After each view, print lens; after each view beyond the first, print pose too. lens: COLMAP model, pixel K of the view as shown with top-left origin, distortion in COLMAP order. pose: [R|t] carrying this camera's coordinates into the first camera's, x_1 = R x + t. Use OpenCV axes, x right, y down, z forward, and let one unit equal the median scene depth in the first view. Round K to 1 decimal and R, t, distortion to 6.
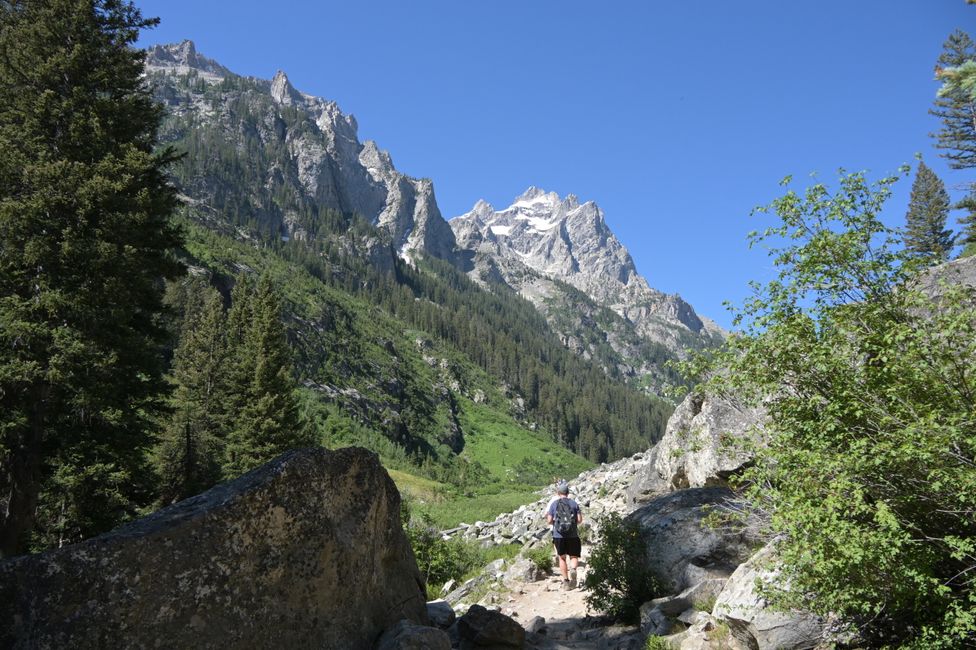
lens RADIAL K [[762.2, 0, 486.8], [0, 762.2, 323.3], [0, 0, 1]] dist [0.031930, -0.032125]
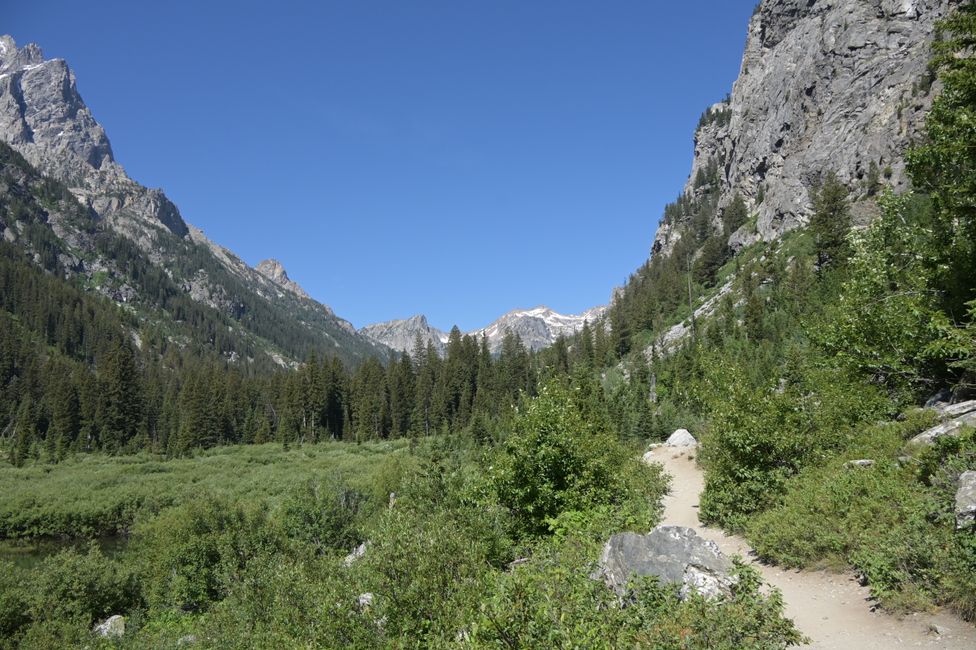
lens RADIAL K [[762.2, 0, 487.0], [0, 762.2, 318.6], [0, 0, 1]] dist [0.031930, -0.032125]
pose [[0.795122, 0.071681, 0.602198, 0.037566], [-0.125279, 0.990986, 0.047456, 0.018610], [-0.593368, -0.113176, 0.796935, 0.096771]]
